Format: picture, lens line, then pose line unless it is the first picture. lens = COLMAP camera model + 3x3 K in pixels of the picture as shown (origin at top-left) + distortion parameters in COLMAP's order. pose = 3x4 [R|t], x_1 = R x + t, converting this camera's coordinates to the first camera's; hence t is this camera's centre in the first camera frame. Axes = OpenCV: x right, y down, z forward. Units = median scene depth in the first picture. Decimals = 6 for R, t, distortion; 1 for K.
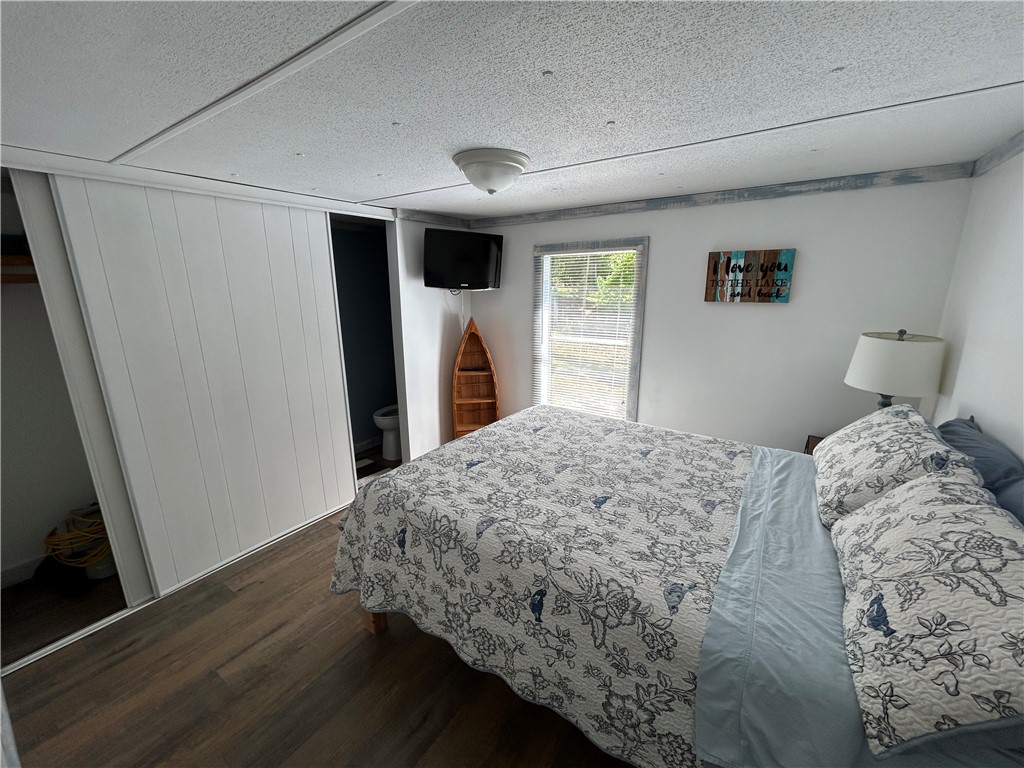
lens RADIAL K [[413.9, 0, 508.4], [0, 413.9, 382.4], [0, 0, 1]] dist [-0.007839, 0.004743]
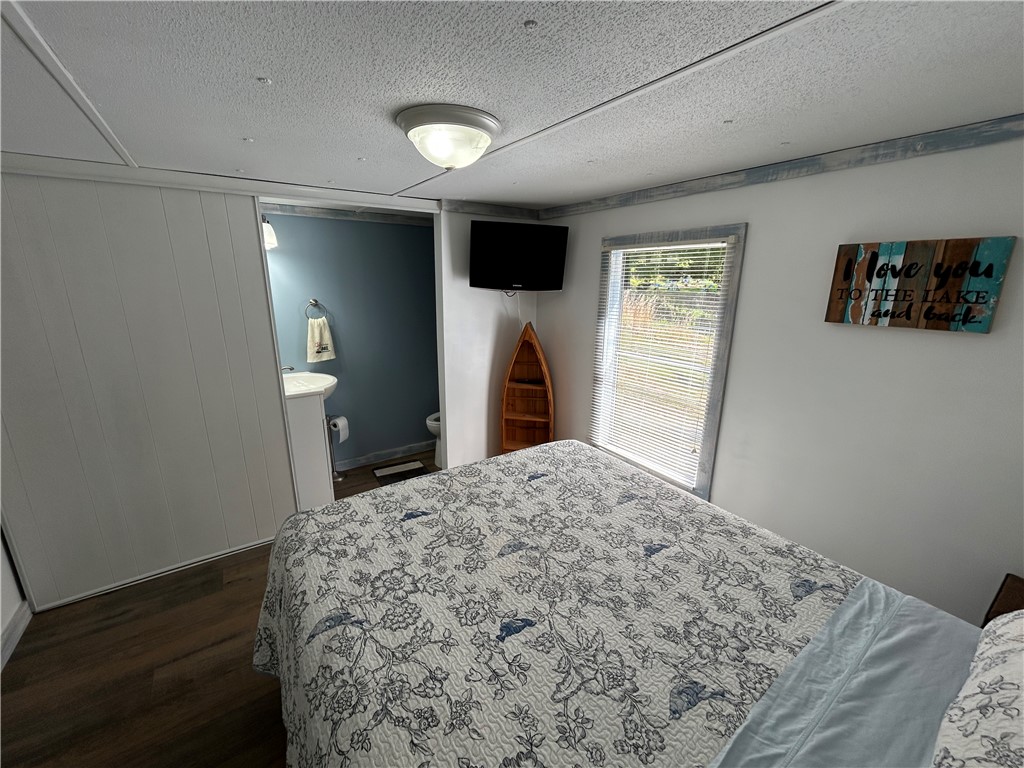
lens RADIAL K [[413.9, 0, 508.4], [0, 413.9, 382.4], [0, 0, 1]] dist [-0.007839, 0.004743]
pose [[0.934990, 0.102167, -0.339641, 0.258013], [-0.098115, 0.994749, 0.029132, -0.076954], [0.340834, 0.006086, 0.940104, 0.243785]]
